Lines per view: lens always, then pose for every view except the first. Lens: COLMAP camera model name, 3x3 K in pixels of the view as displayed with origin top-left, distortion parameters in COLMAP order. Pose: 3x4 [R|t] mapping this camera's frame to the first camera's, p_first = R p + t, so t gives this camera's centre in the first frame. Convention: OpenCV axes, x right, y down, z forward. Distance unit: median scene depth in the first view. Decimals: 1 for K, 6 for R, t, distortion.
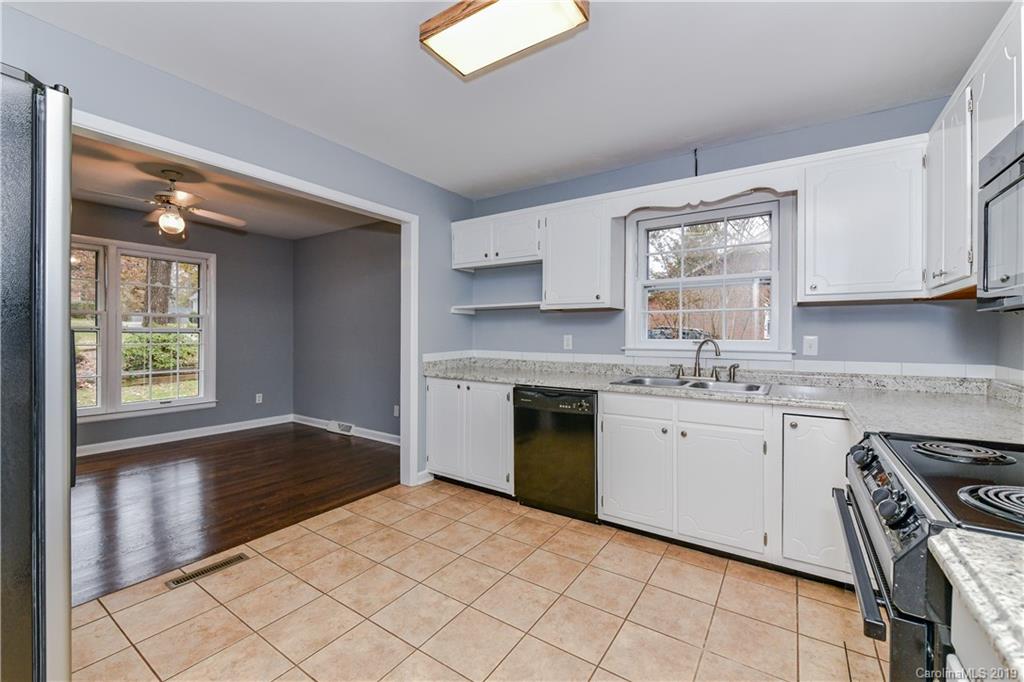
lens RADIAL K [[417.8, 0, 514.2], [0, 417.8, 338.6], [0, 0, 1]] dist [-0.001037, -0.002602]
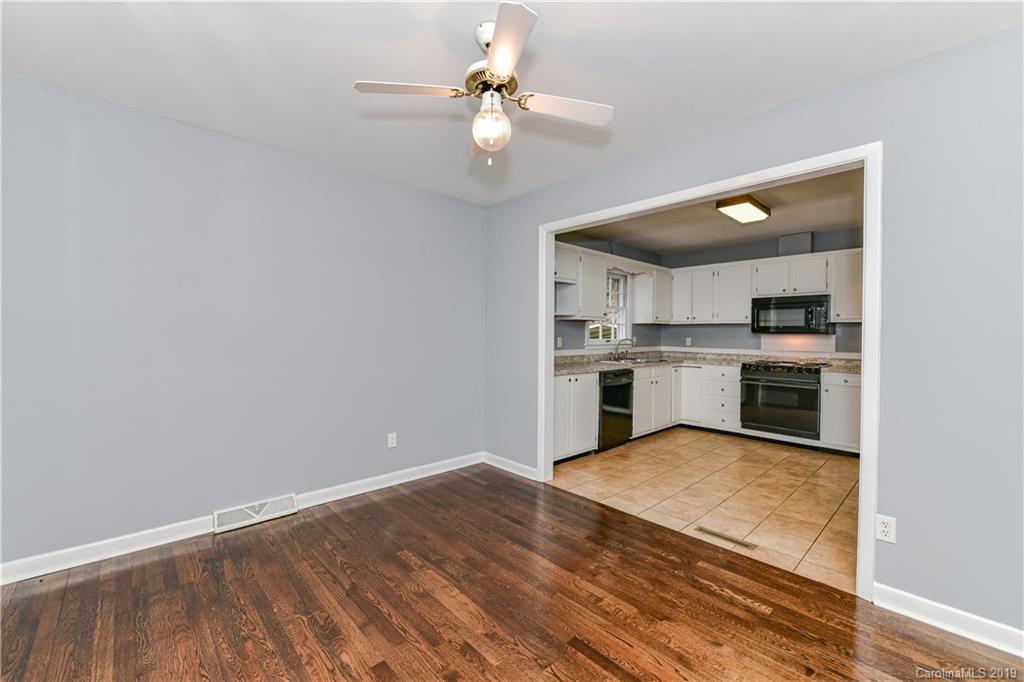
lens RADIAL K [[417.8, 0, 512.6], [0, 417.8, 336.8], [0, 0, 1]] dist [-0.001037, -0.002602]
pose [[0.231062, -0.009471, 0.972893, -1.508569], [0.004535, 0.999952, 0.008658, -0.026176], [-0.972928, 0.002412, 0.231094, 0.974458]]
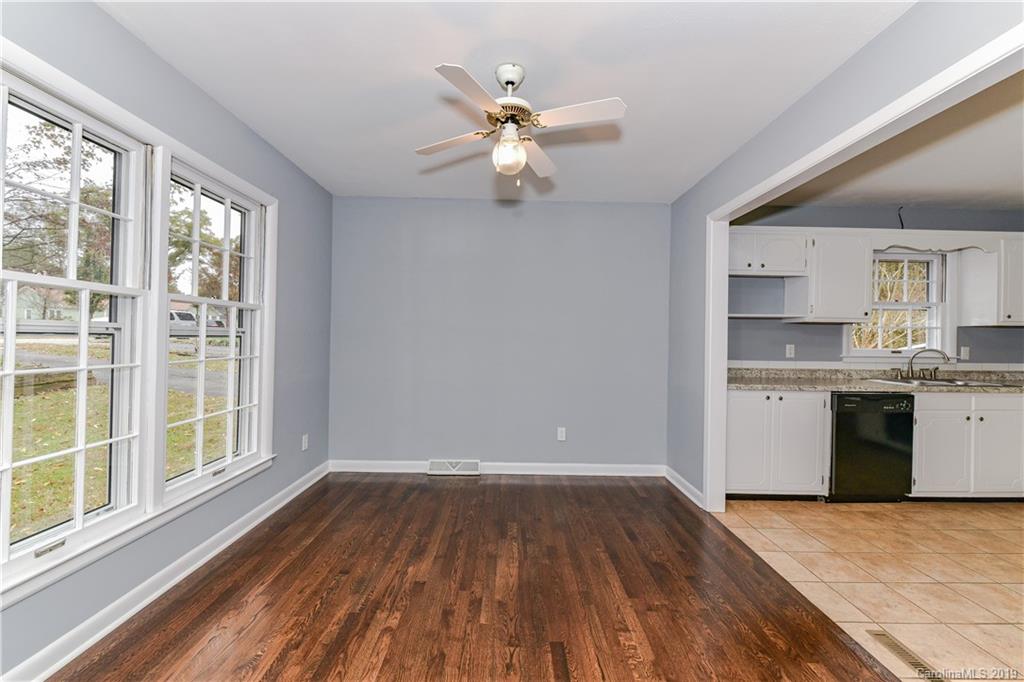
lens RADIAL K [[417.8, 0, 513.0], [0, 417.8, 337.6], [0, 0, 1]] dist [-0.001037, -0.002602]
pose [[0.827666, 0.009176, 0.561146, -1.306349], [-0.005521, 0.999951, -0.008207, -0.016481], [-0.561194, 0.003695, 0.827676, 0.580444]]
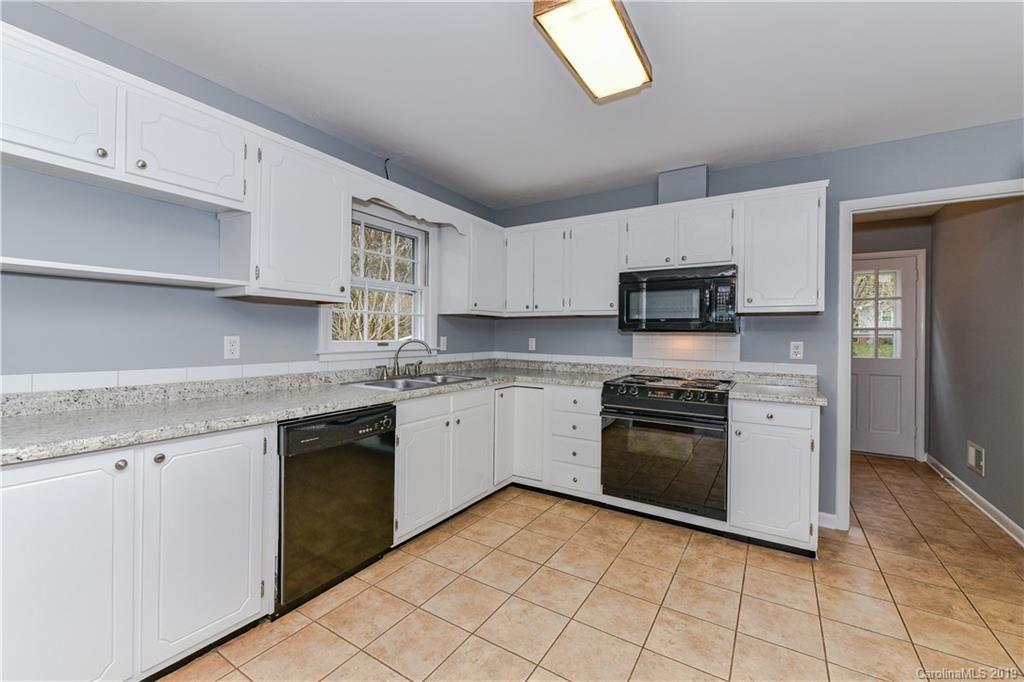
lens RADIAL K [[417.8, 0, 514.6], [0, 417.8, 336.7], [0, 0, 1]] dist [-0.001037, -0.002602]
pose [[-0.029948, -0.007138, 0.999526, -0.608733], [0.000538, 0.999974, 0.007157, -0.014477], [-0.999551, 0.000752, -0.029943, 0.695497]]
